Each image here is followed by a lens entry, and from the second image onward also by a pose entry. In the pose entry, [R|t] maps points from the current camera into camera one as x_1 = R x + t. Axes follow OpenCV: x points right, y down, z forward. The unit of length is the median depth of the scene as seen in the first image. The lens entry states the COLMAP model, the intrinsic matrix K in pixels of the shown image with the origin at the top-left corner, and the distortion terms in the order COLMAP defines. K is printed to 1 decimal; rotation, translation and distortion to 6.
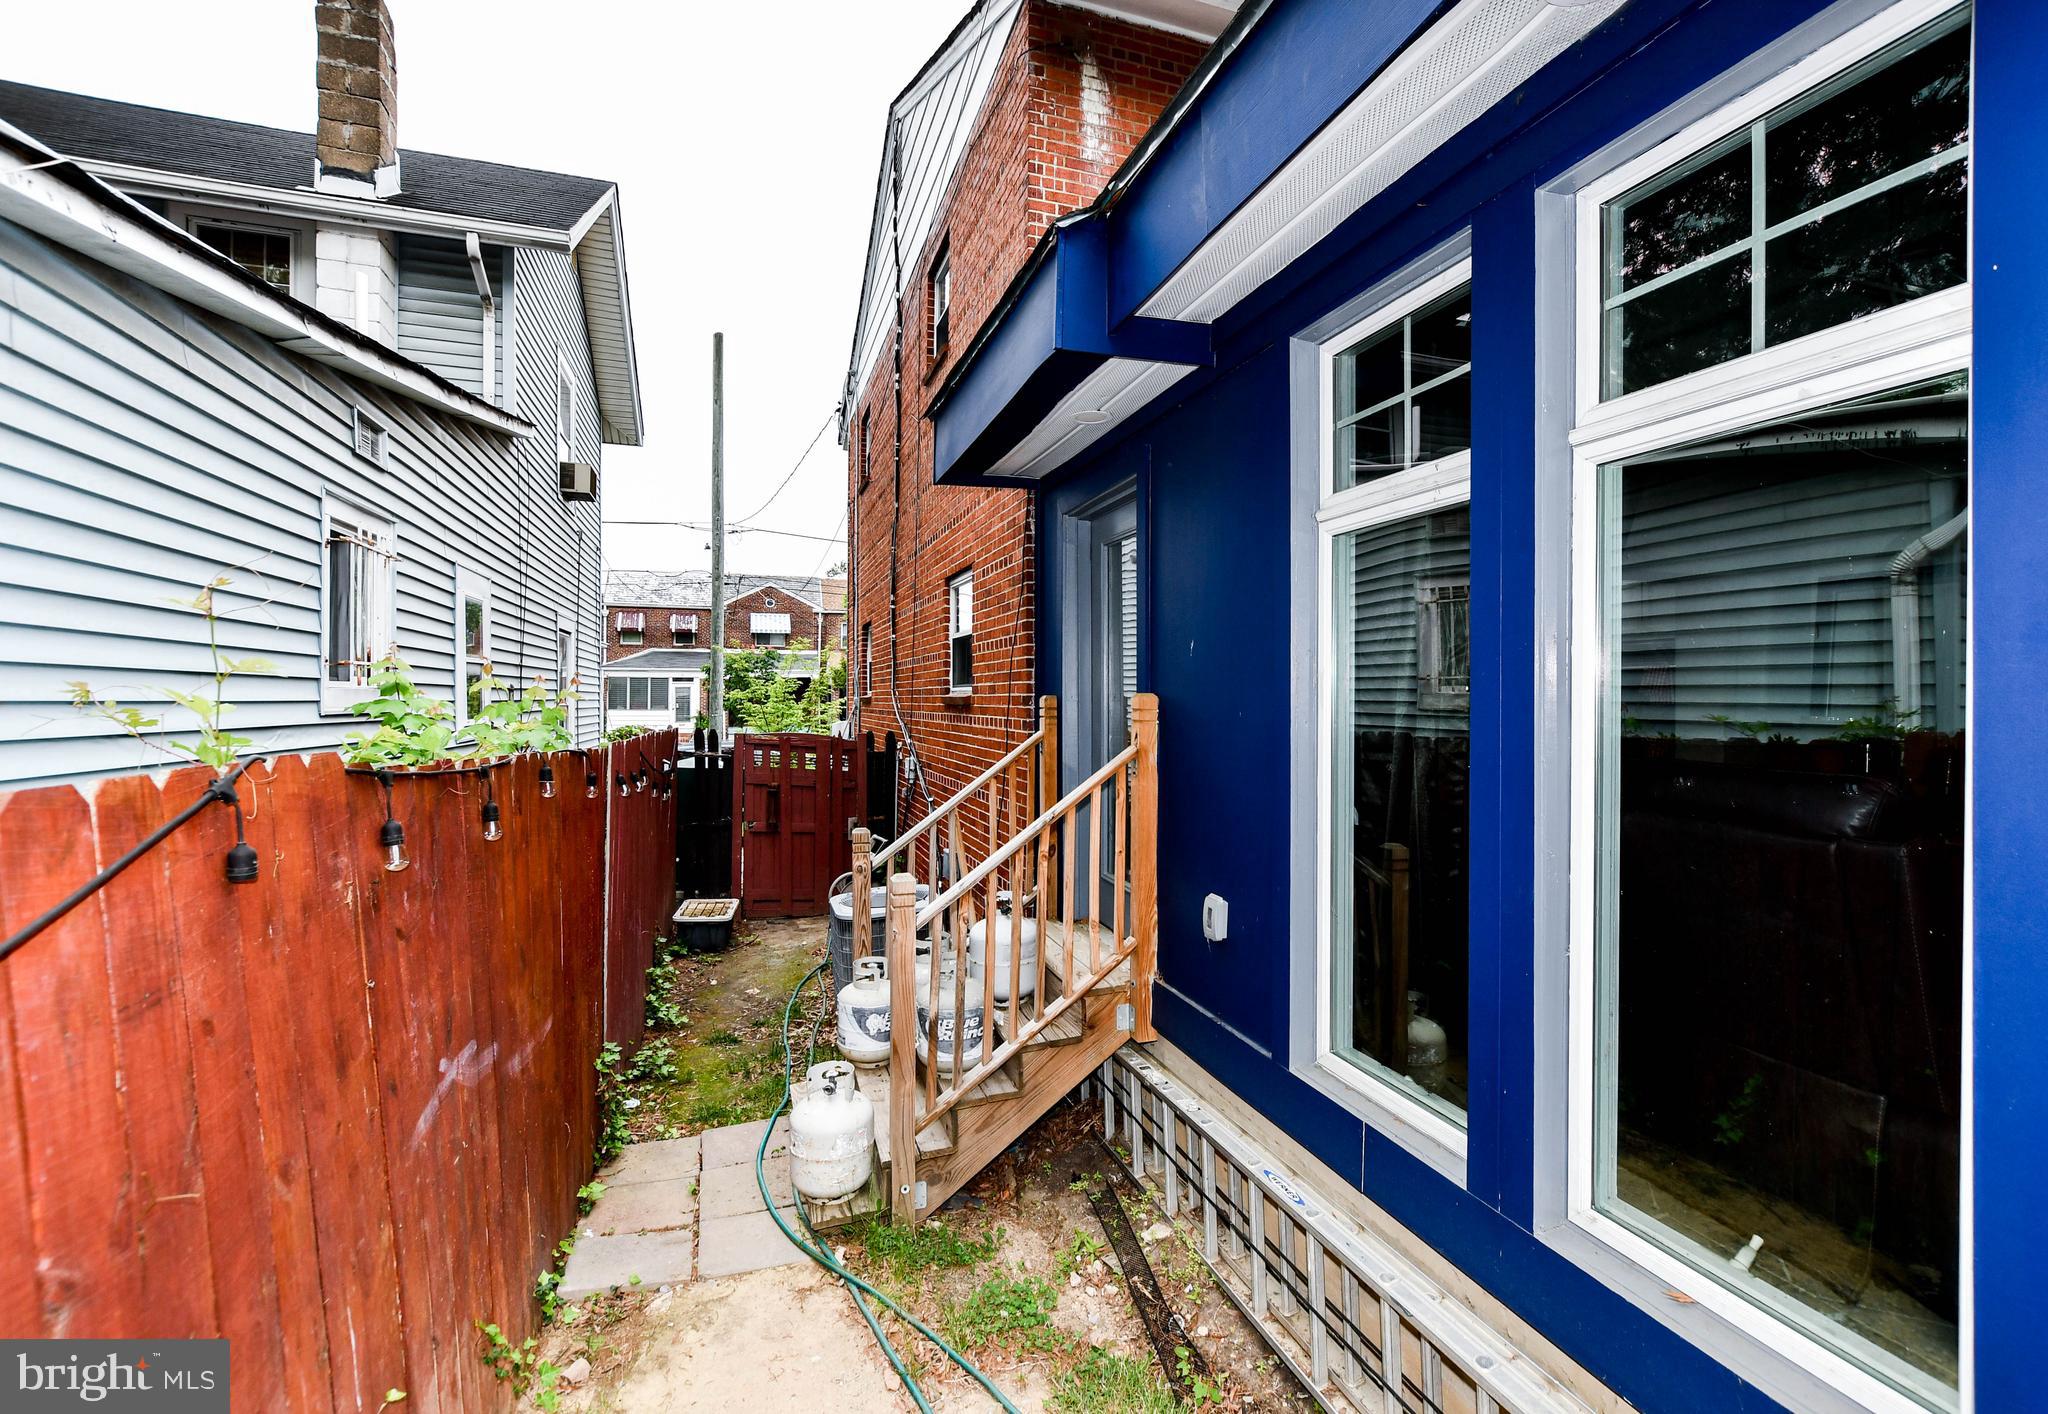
lens RADIAL K [[1082.0, 0, 1024.0], [0, 1082.0, 707.0], [0, 0, 1]] dist [0.001212, -0.002969]
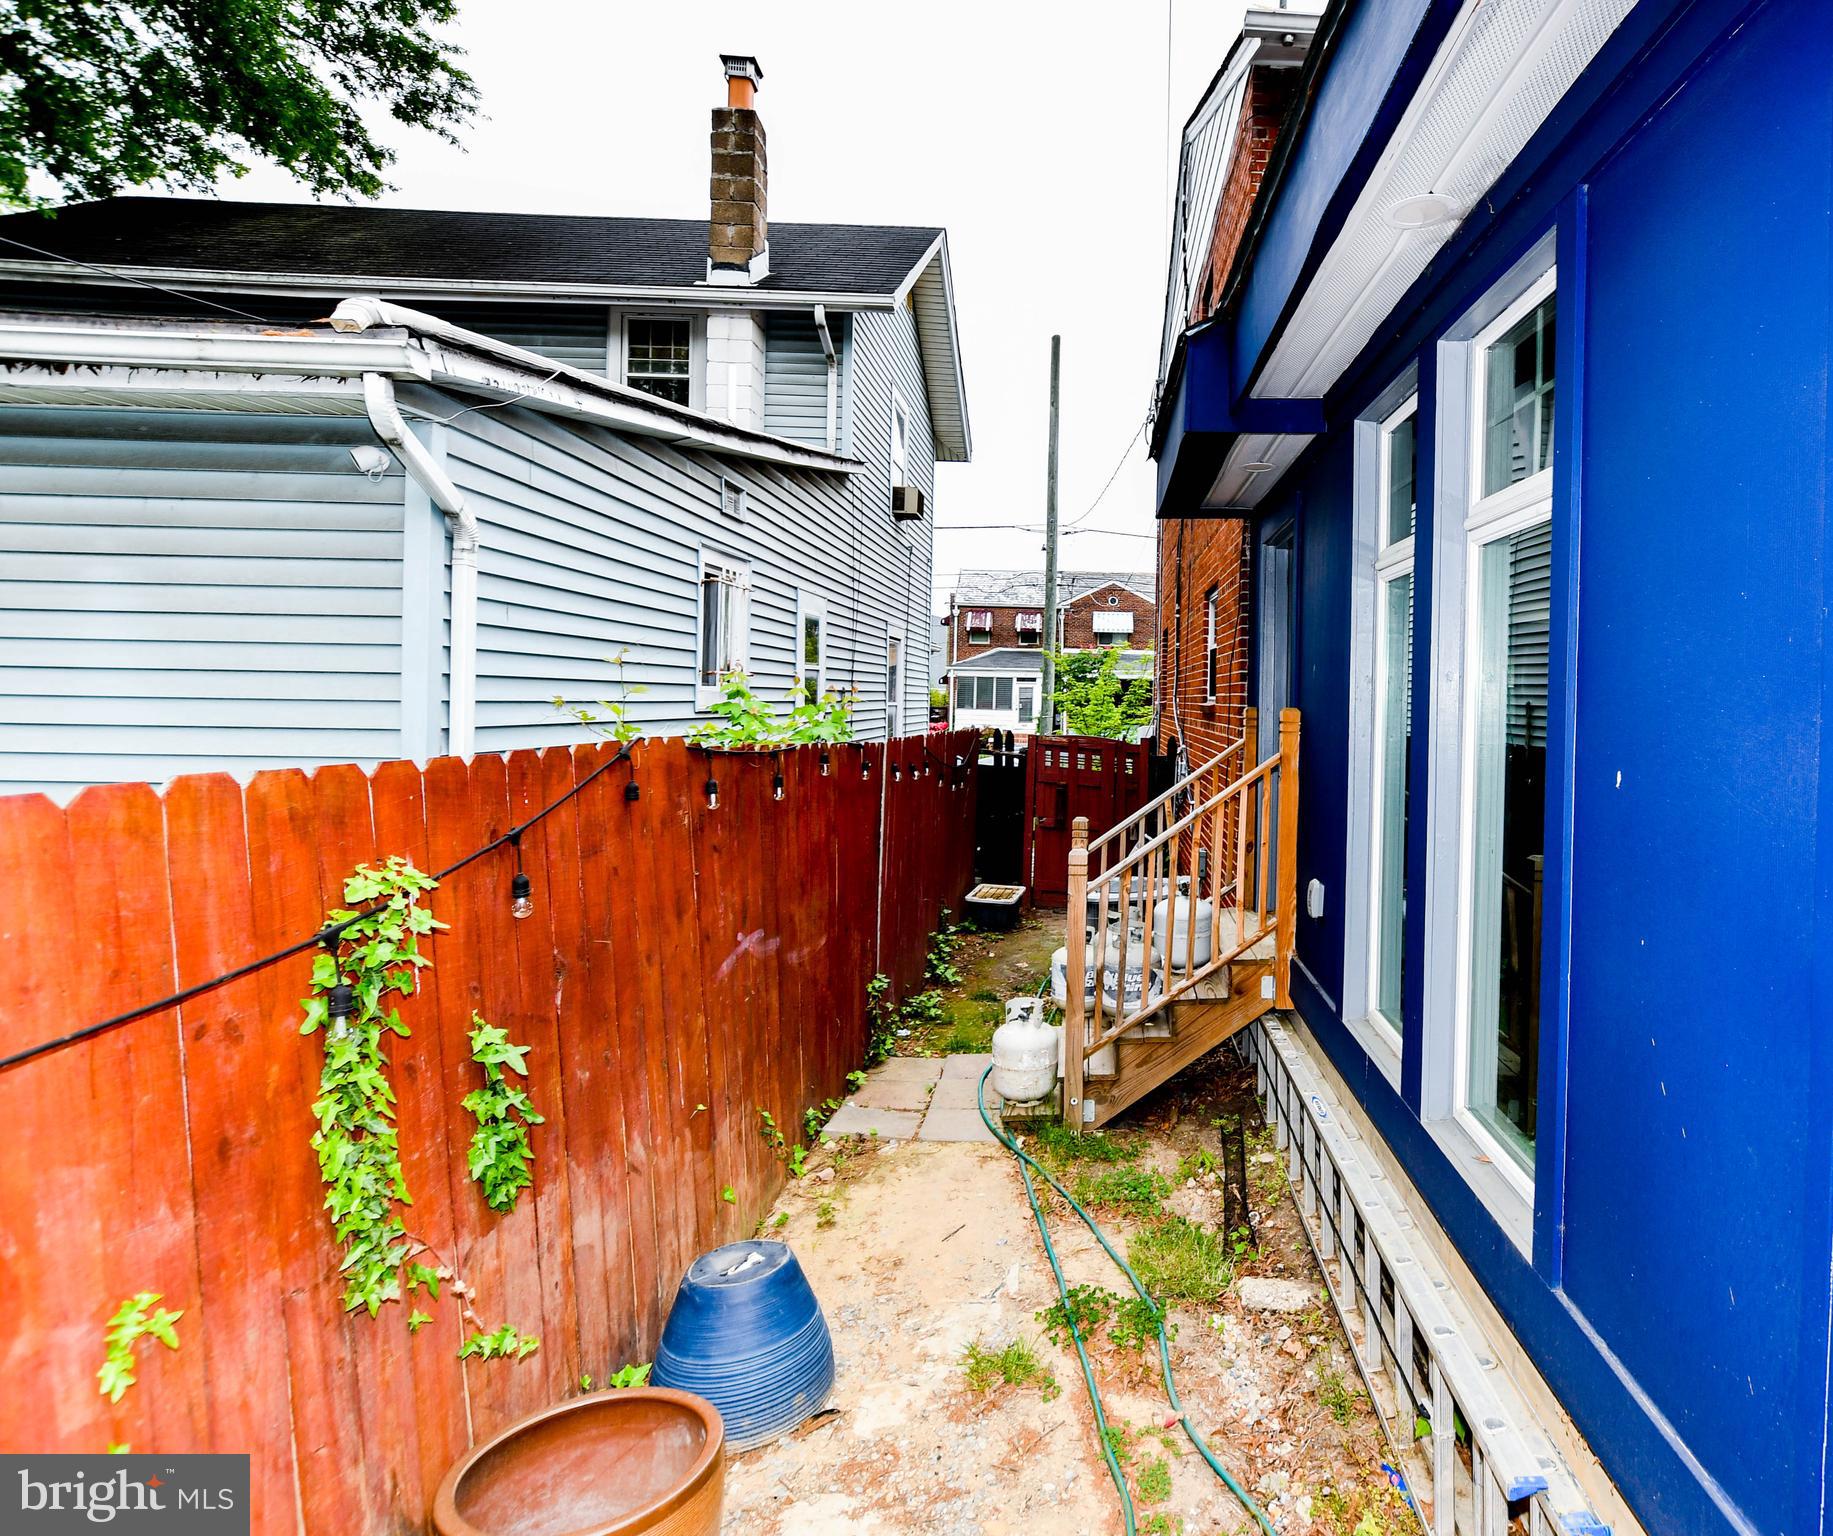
lens RADIAL K [[1167.4, 0, 916.6], [0, 1167.4, 711.8], [0, 0, 1]] dist [-0.000984, 0.000474]
pose [[0.918134, 0.020375, -0.395746, 0.214164], [-0.019538, 0.999790, 0.006146, -0.007849], [0.395788, 0.002089, 0.918340, -0.270409]]
